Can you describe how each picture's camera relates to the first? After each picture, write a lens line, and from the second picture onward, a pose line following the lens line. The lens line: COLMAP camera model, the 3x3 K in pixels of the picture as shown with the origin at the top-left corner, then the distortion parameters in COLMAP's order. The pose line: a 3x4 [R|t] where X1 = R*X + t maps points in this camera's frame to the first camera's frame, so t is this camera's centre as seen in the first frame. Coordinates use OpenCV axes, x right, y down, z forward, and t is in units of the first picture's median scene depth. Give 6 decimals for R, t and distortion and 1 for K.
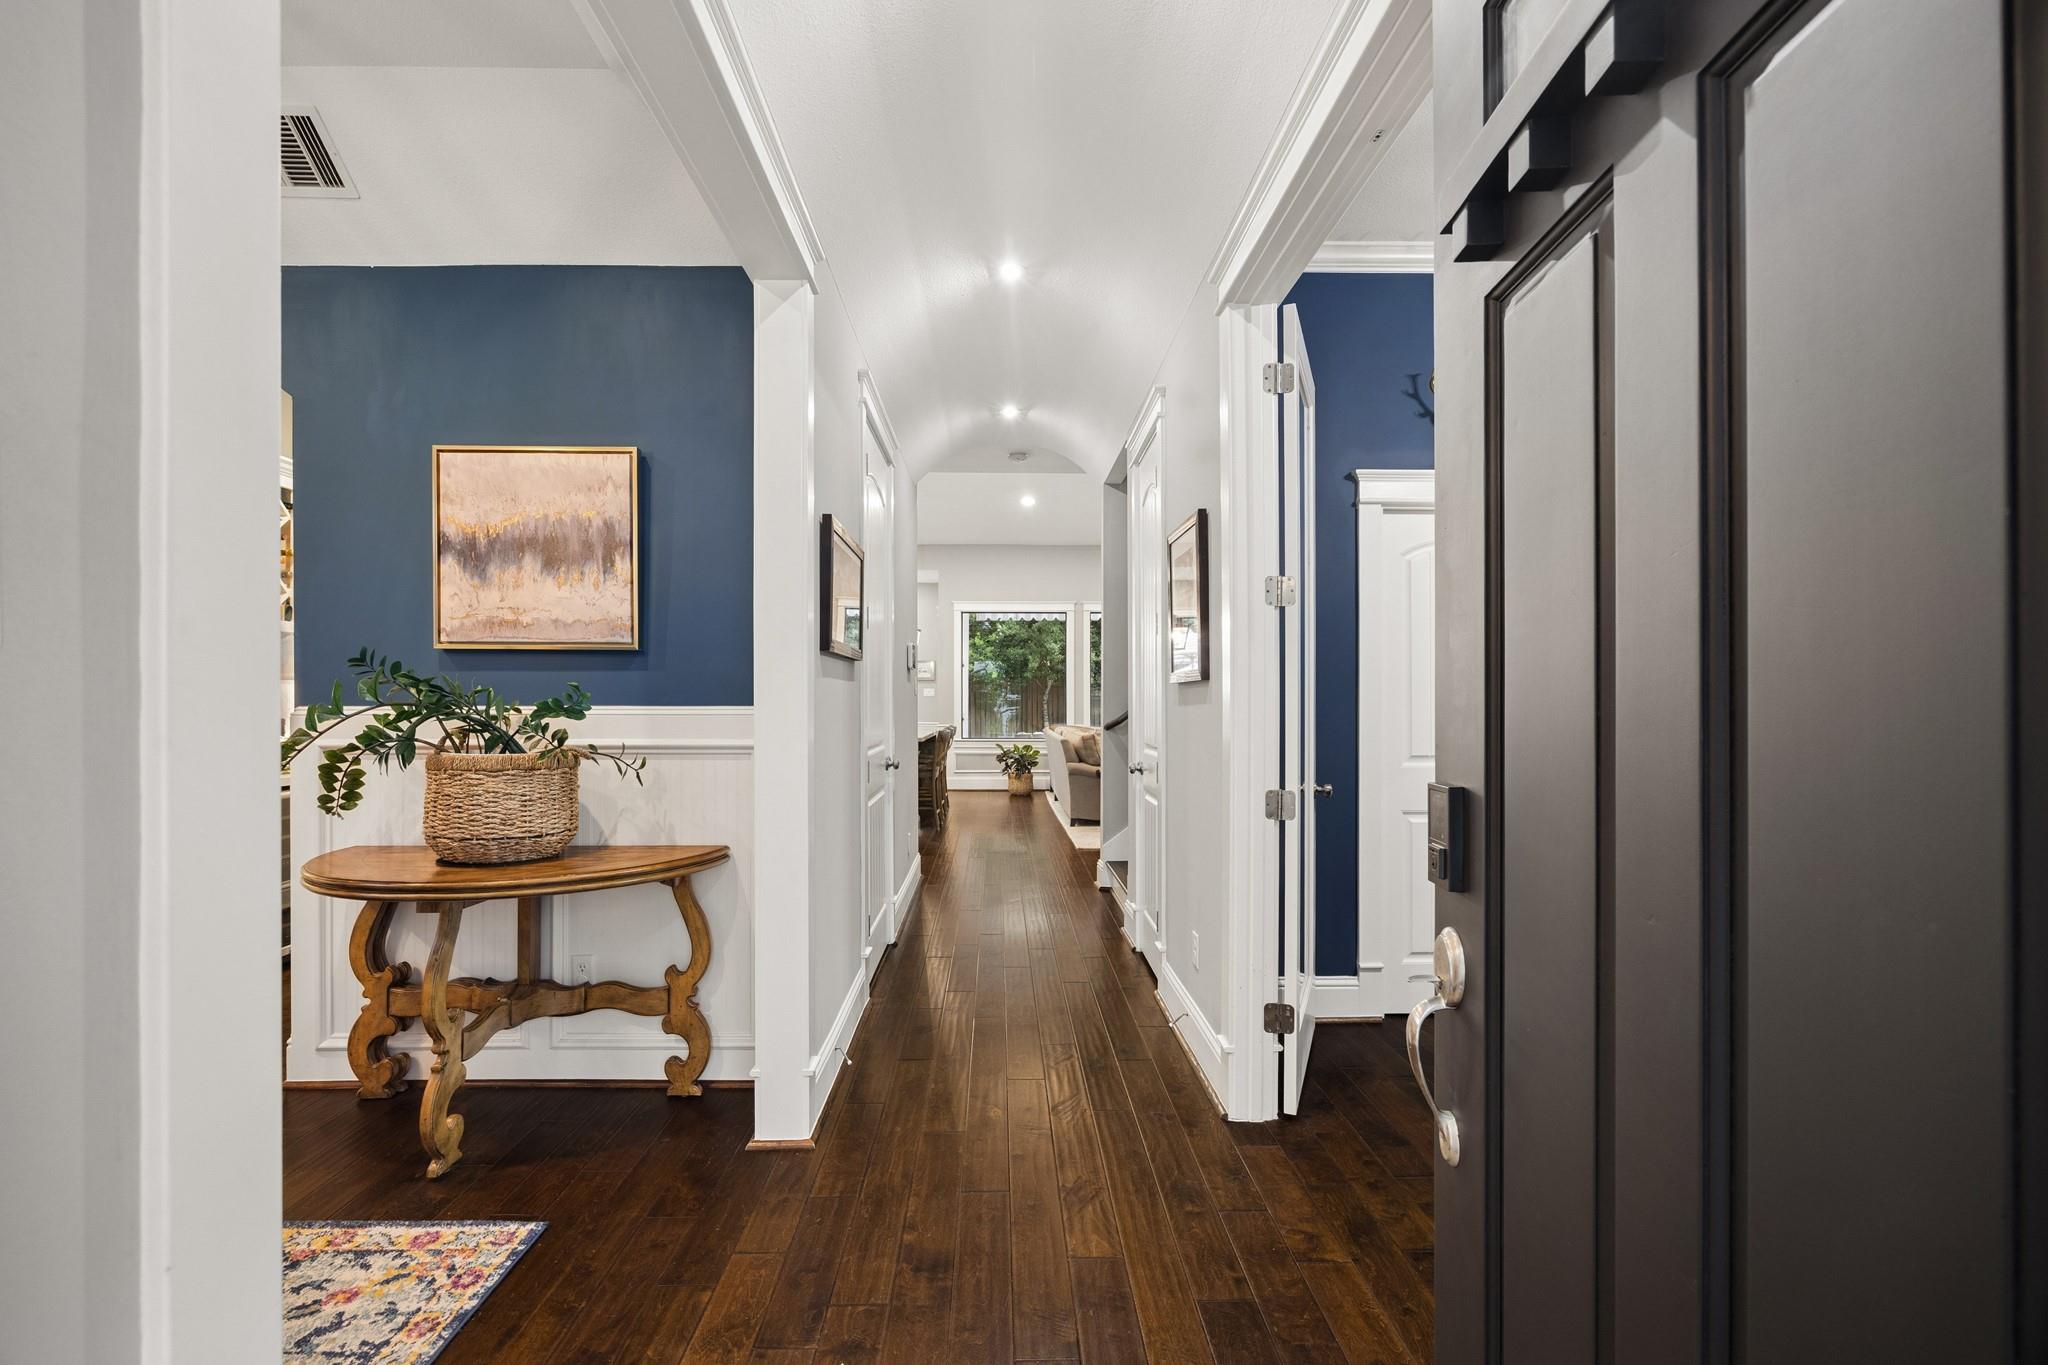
lens RADIAL K [[868.7, 0, 1023.8], [0, 868.7, 692.9], [0, 0, 1]] dist [0.004018, 0.000481]
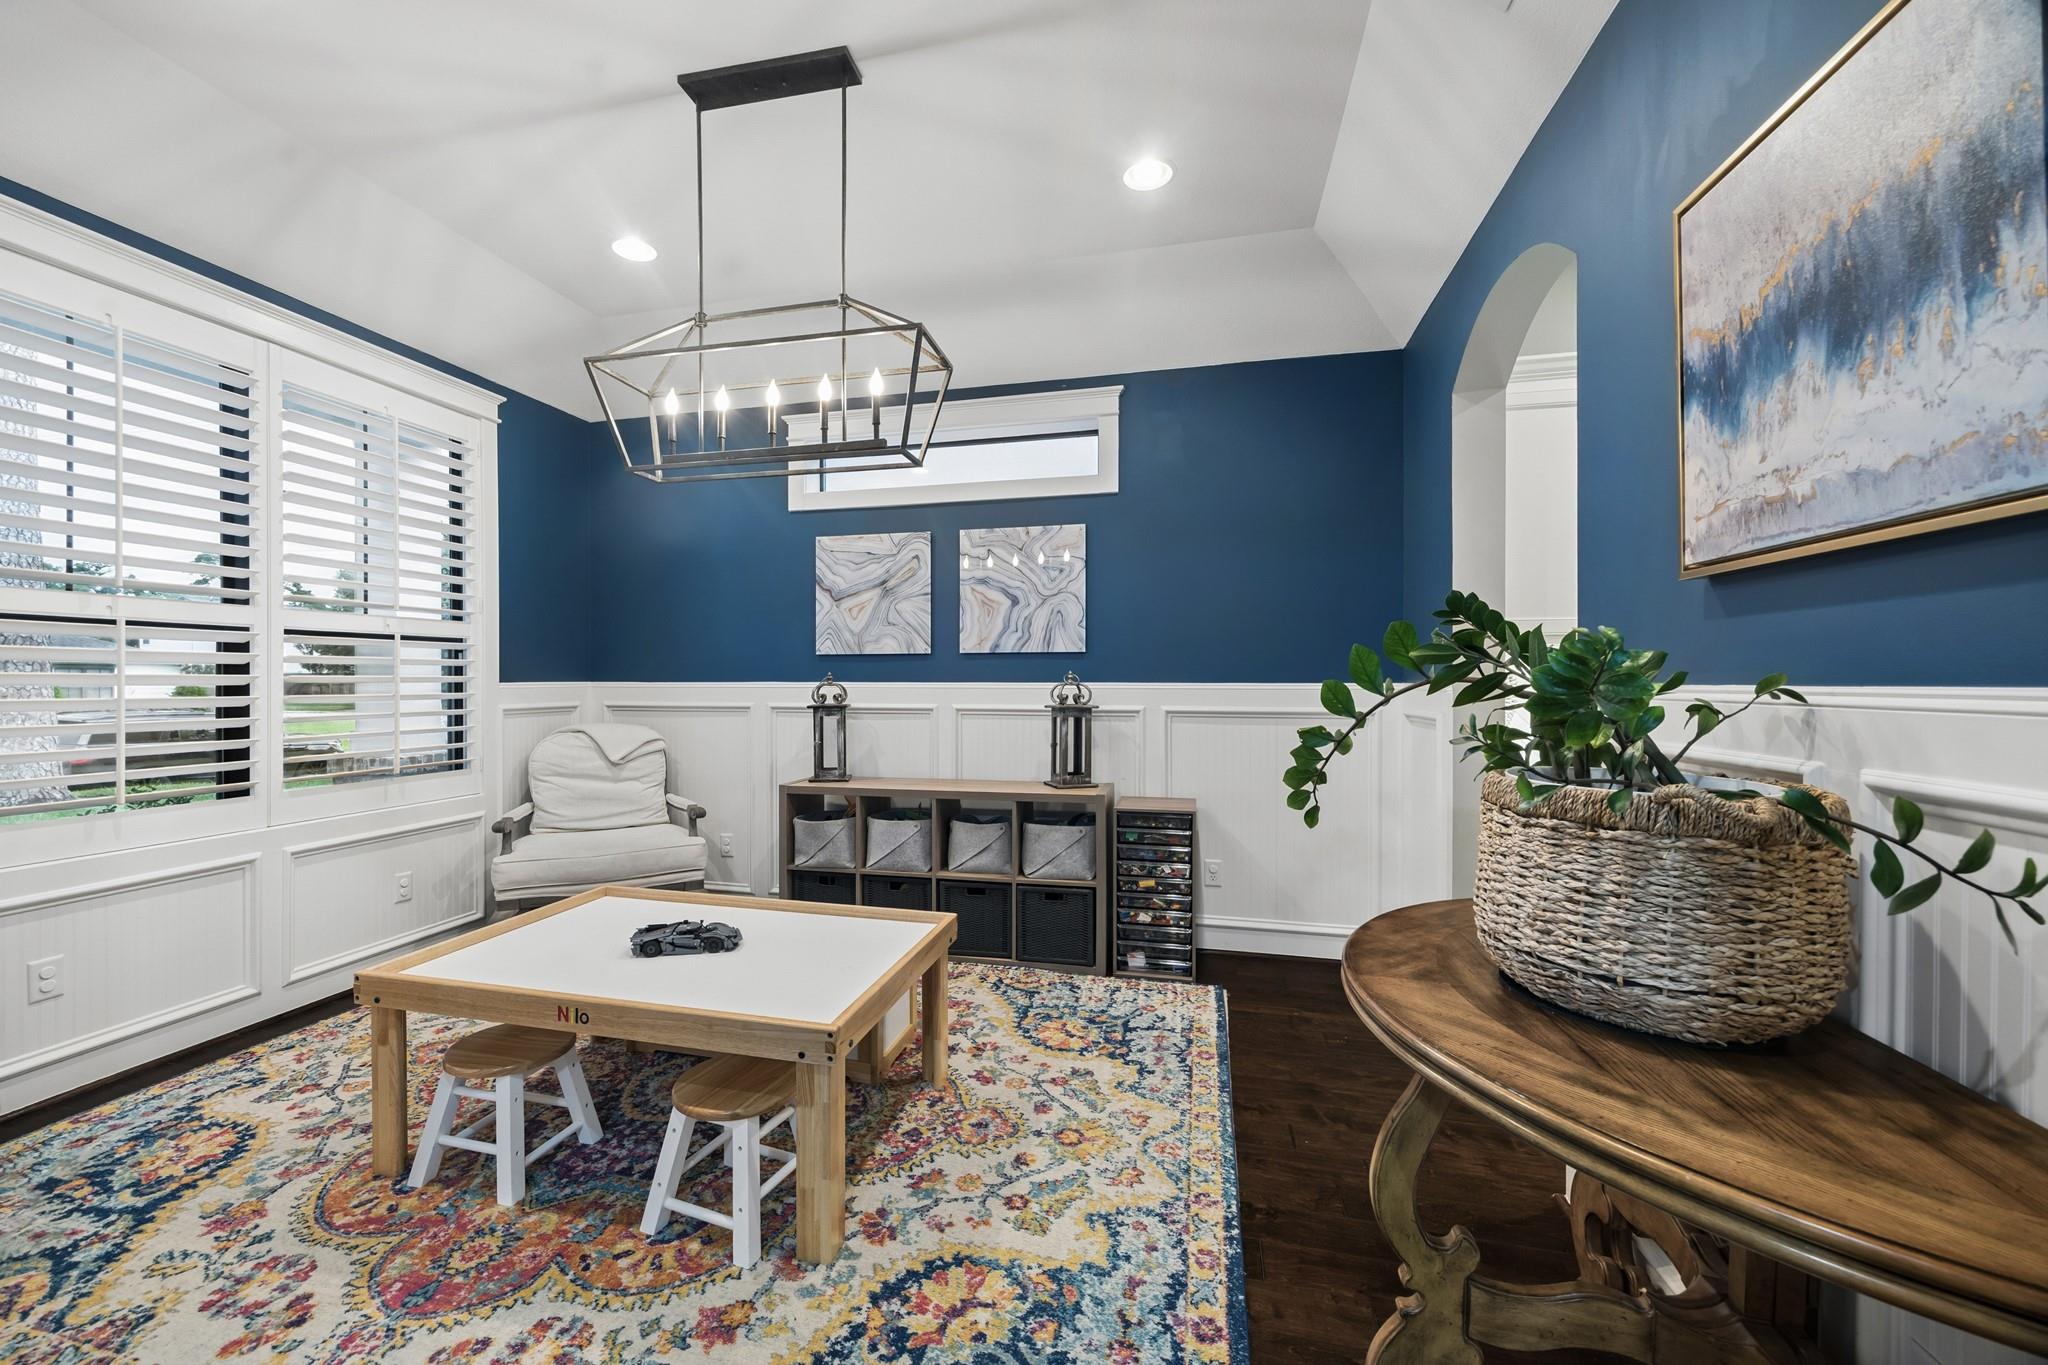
lens RADIAL K [[783.2, 0, 1015.0], [0, 783.2, 681.4], [0, 0, 1]] dist [0.000480, 0.000007]
pose [[-0.250462, 0.008026, -0.968093, -0.088842], [0.002604, 0.999968, 0.007616, 0.009194], [0.968123, -0.000613, -0.250474, 0.715626]]
